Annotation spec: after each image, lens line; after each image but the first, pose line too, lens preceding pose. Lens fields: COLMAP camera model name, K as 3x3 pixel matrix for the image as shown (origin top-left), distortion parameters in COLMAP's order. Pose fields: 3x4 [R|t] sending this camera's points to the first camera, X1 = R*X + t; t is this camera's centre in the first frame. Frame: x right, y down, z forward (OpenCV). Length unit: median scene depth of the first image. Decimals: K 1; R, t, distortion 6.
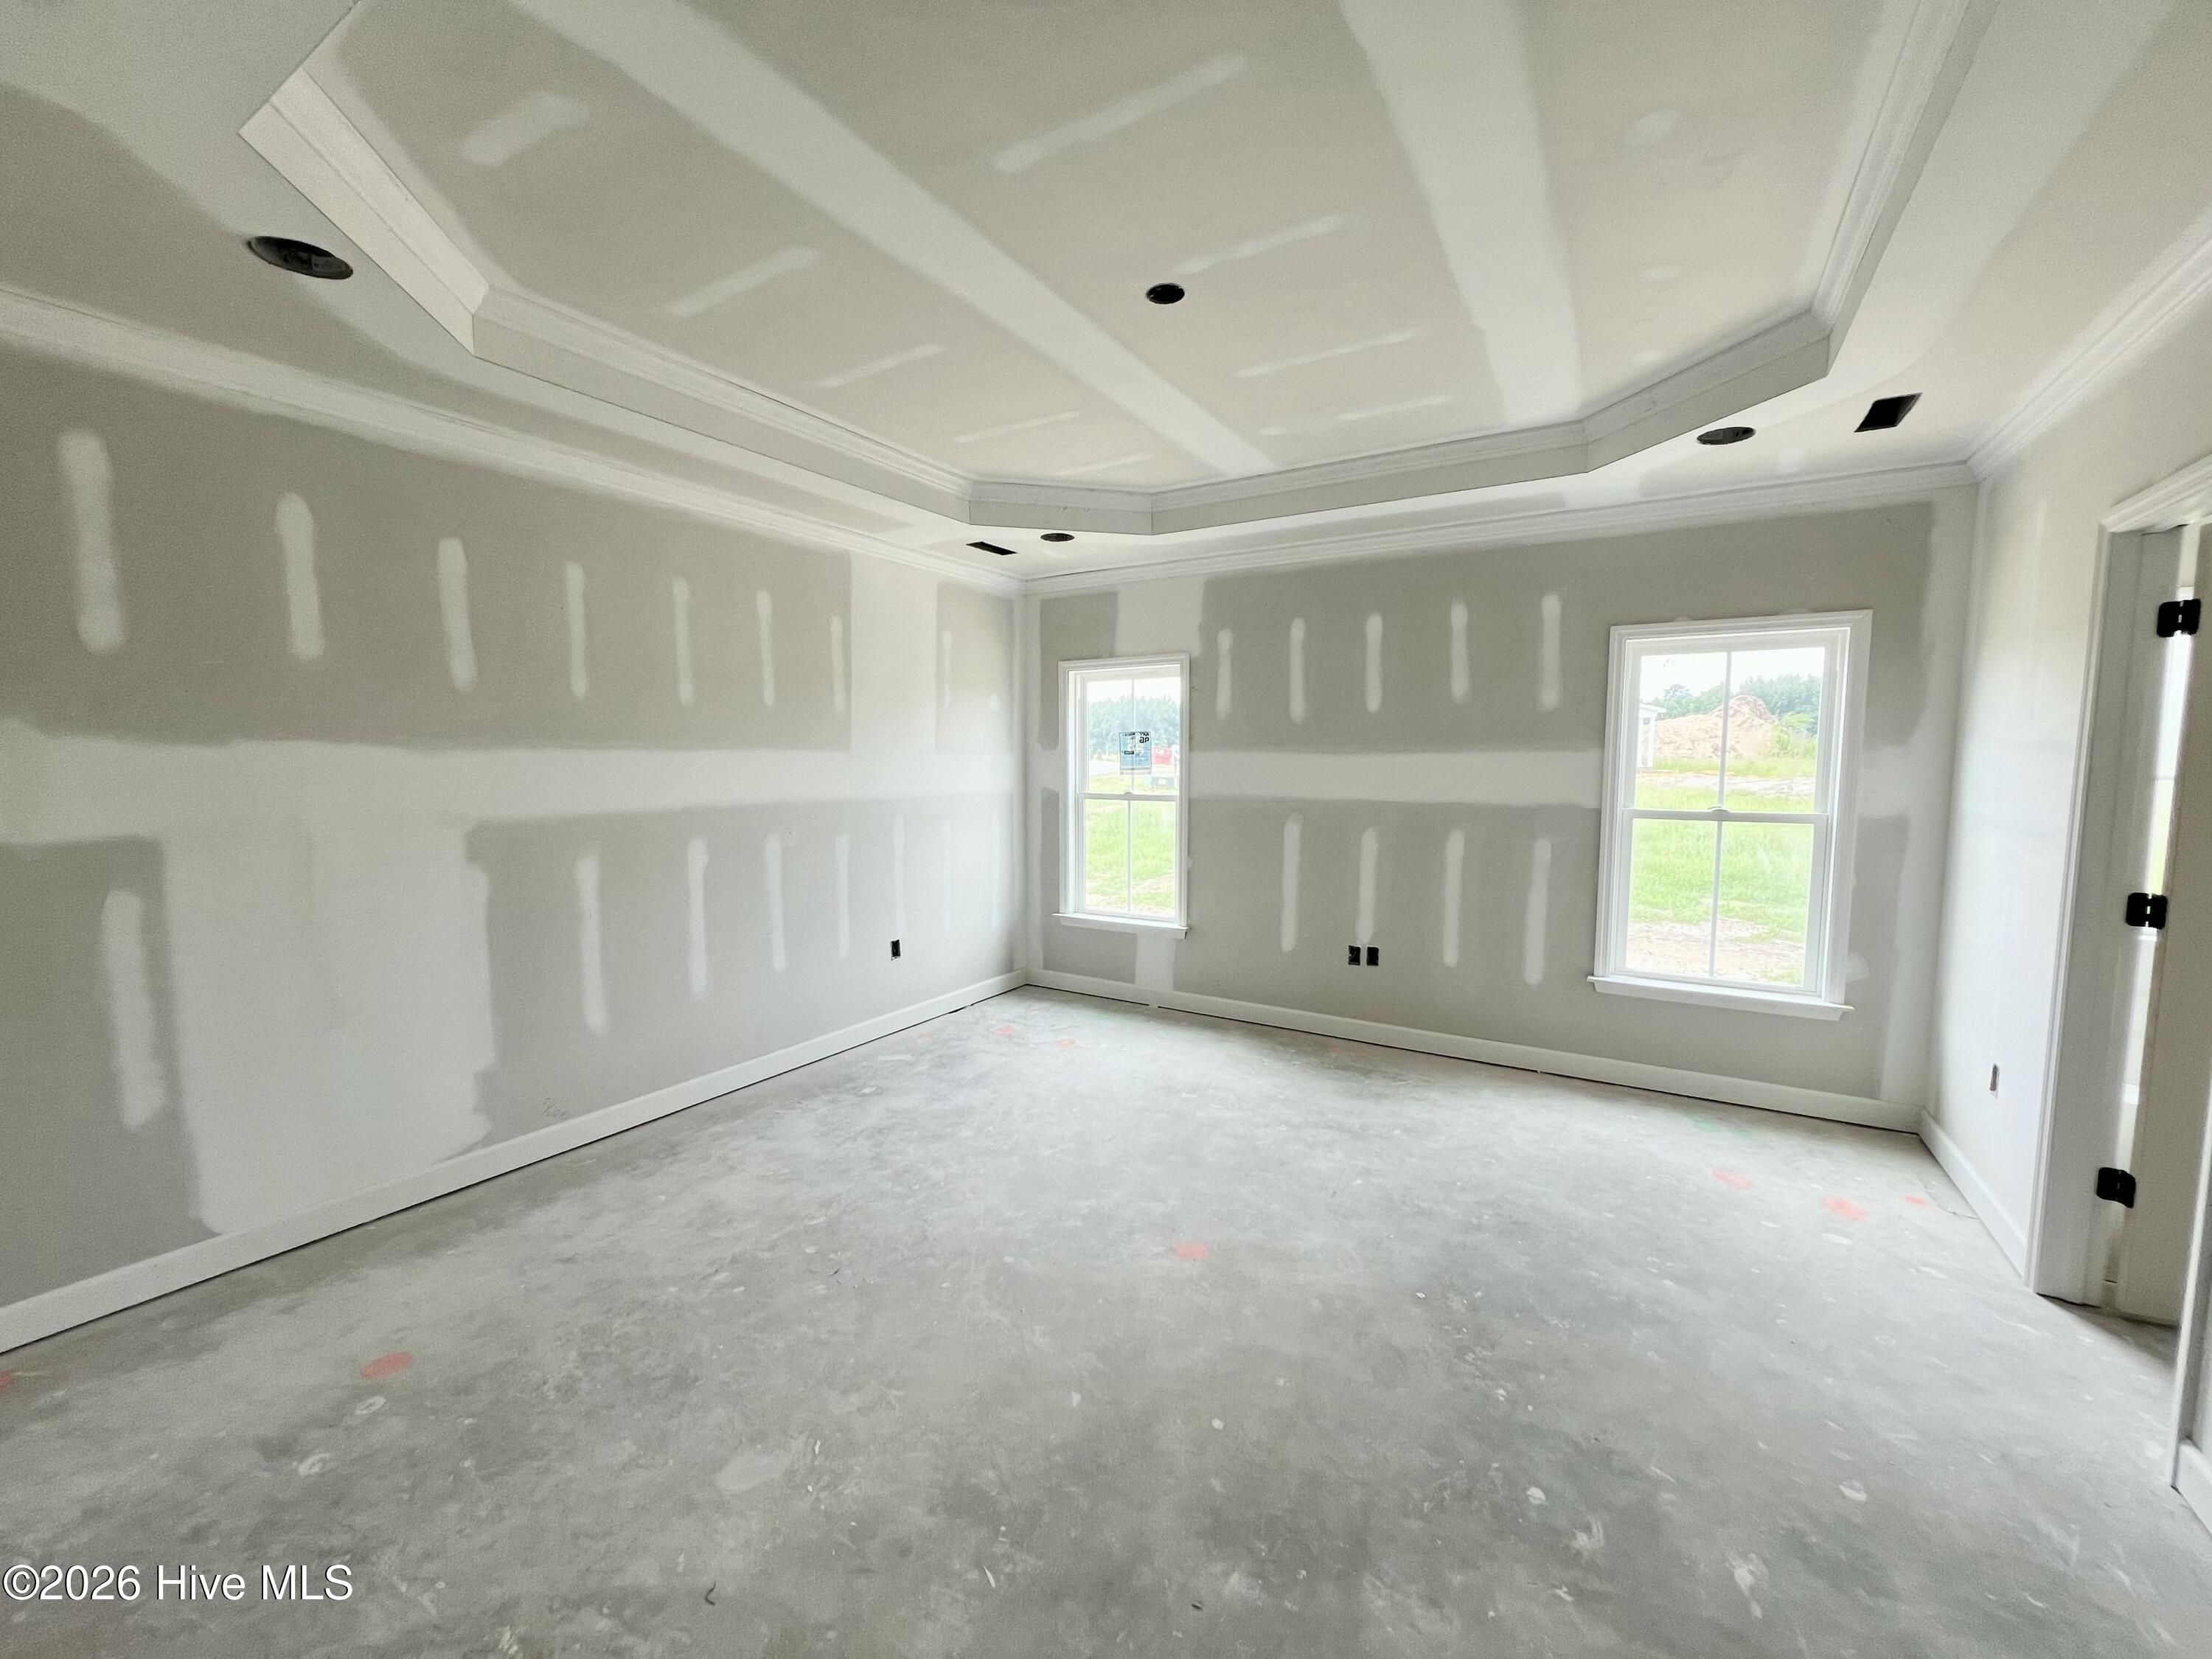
lens RADIAL K [[883.9, 0, 1104.7], [0, 883.9, 832.6], [0, 0, 1]] dist [-0.002758, 0.000352]
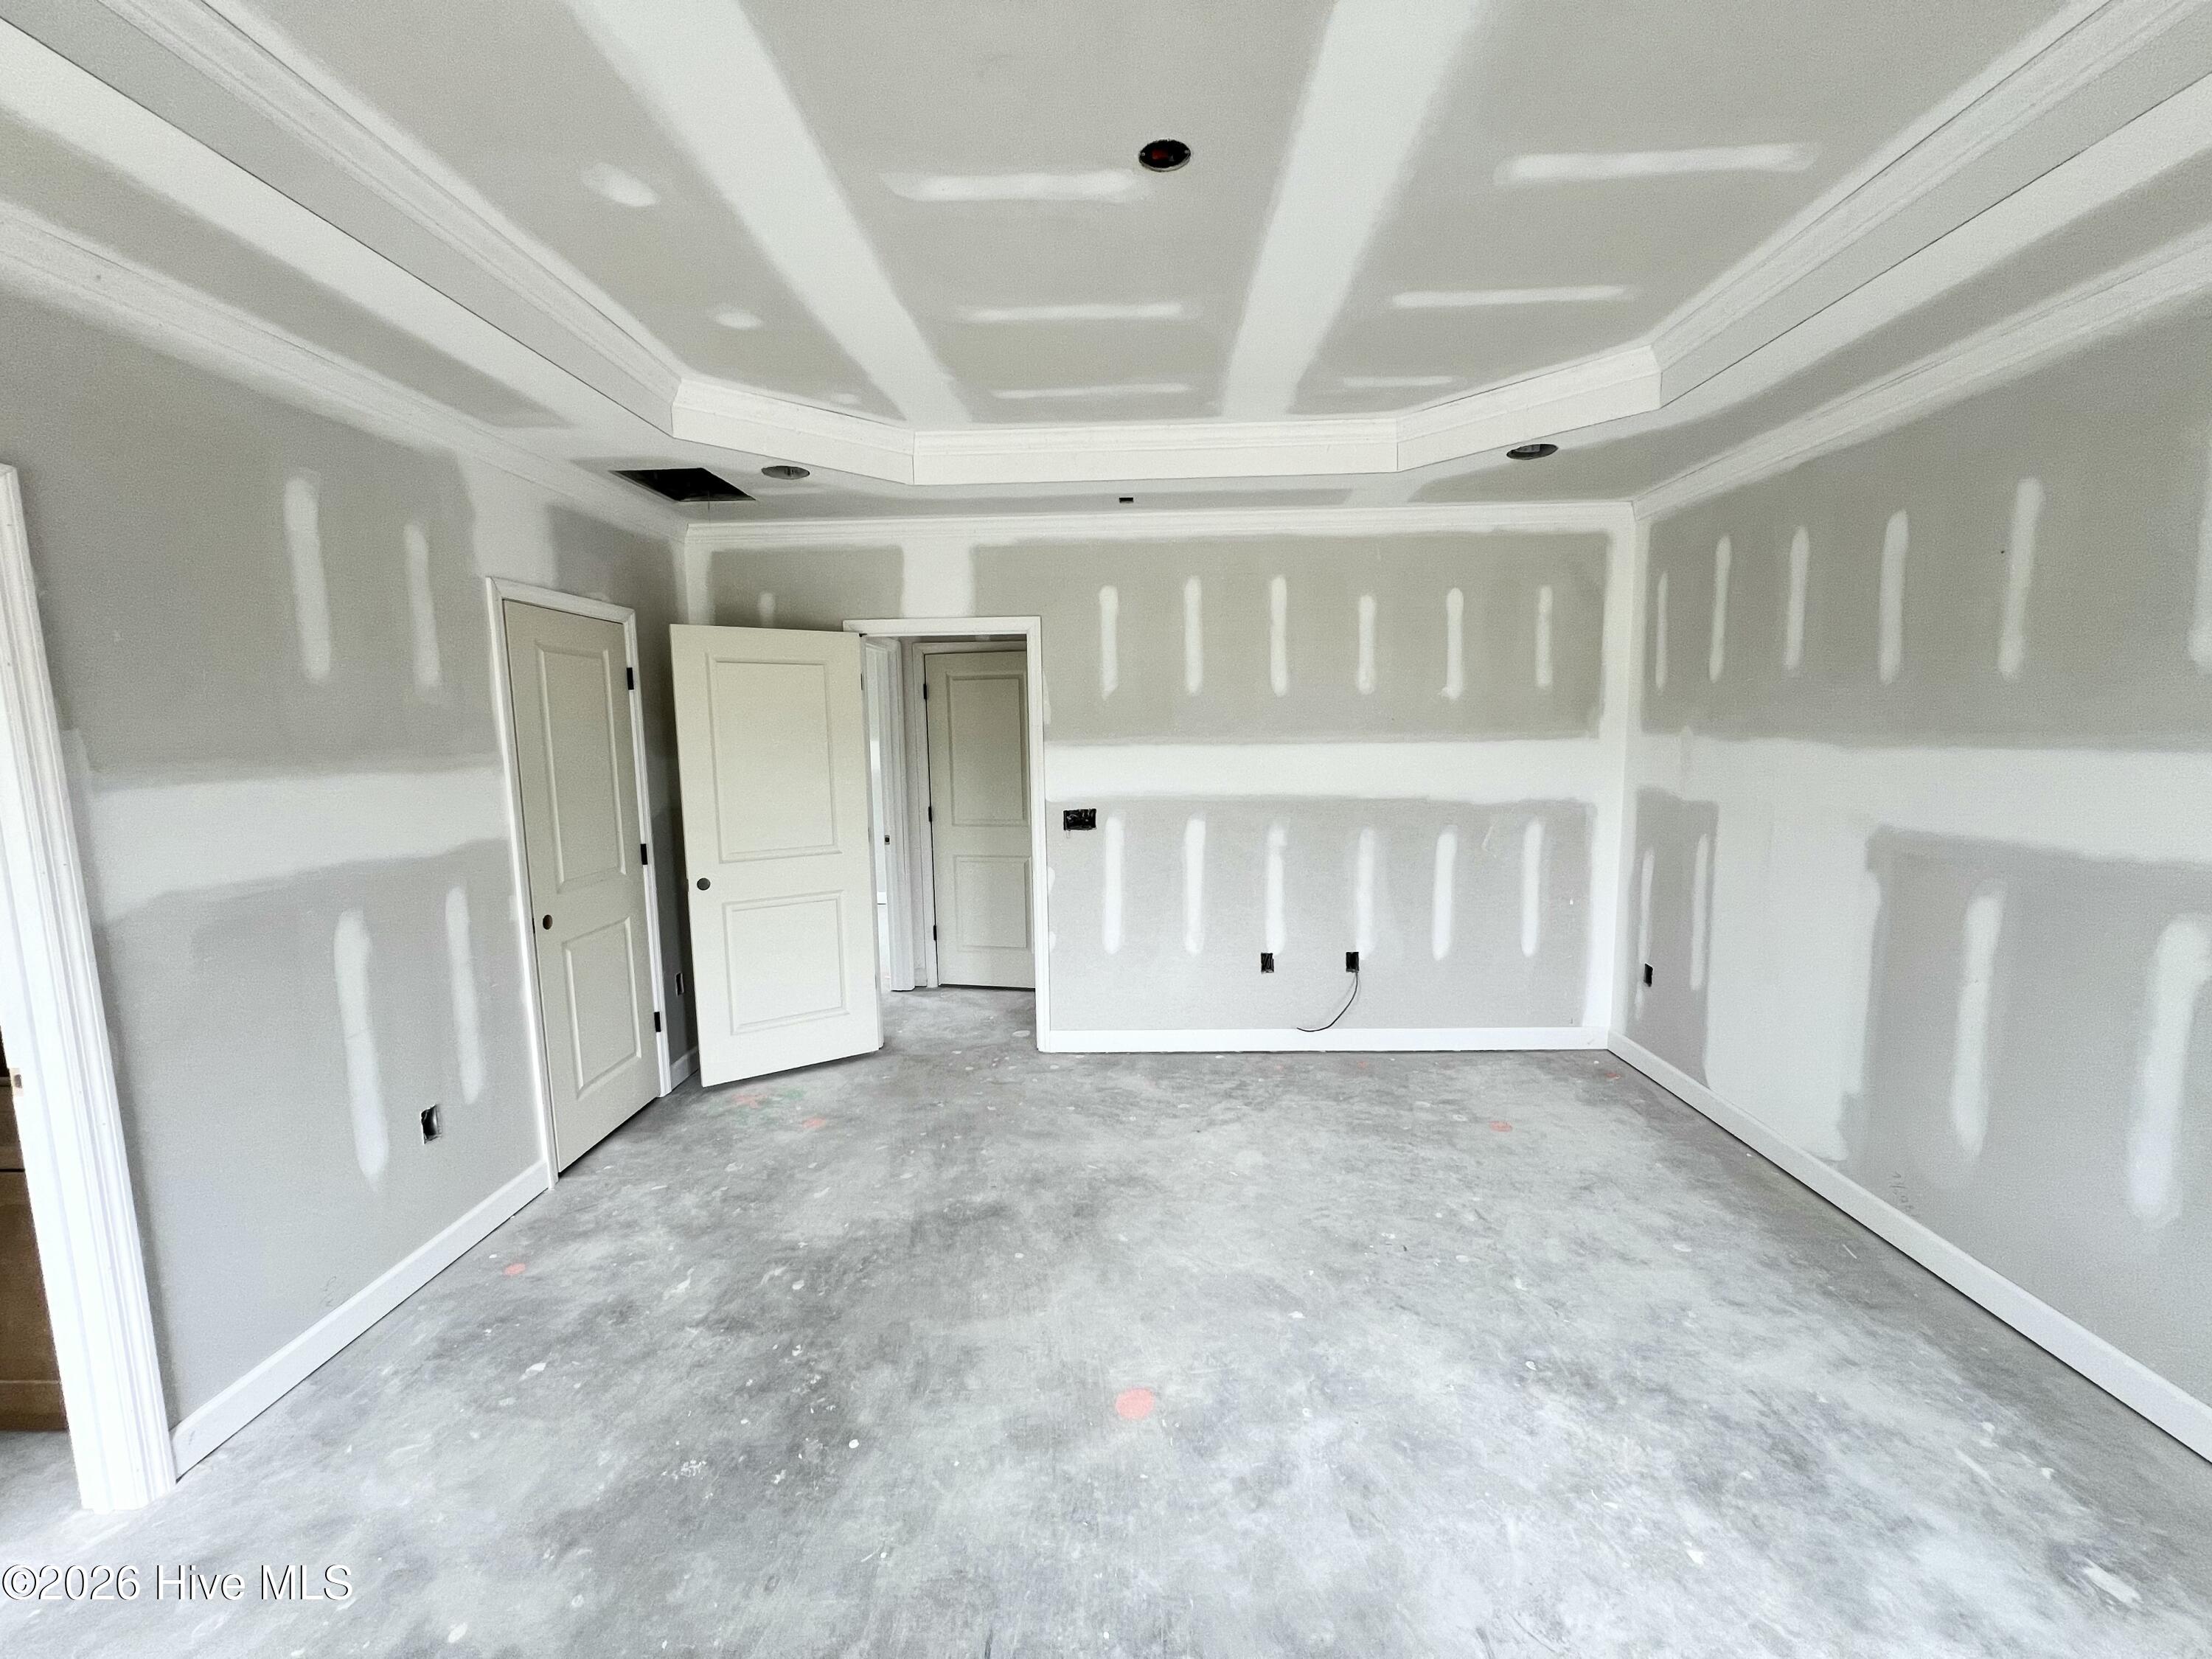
lens RADIAL K [[883.9, 0, 1104.7], [0, 883.9, 832.6], [0, 0, 1]] dist [-0.002758, 0.000352]
pose [[-0.867815, 0.072345, -0.491593, 0.498359], [-0.026533, 0.981186, 0.191235, -0.189067], [0.496179, 0.179000, -0.849568, 1.646315]]
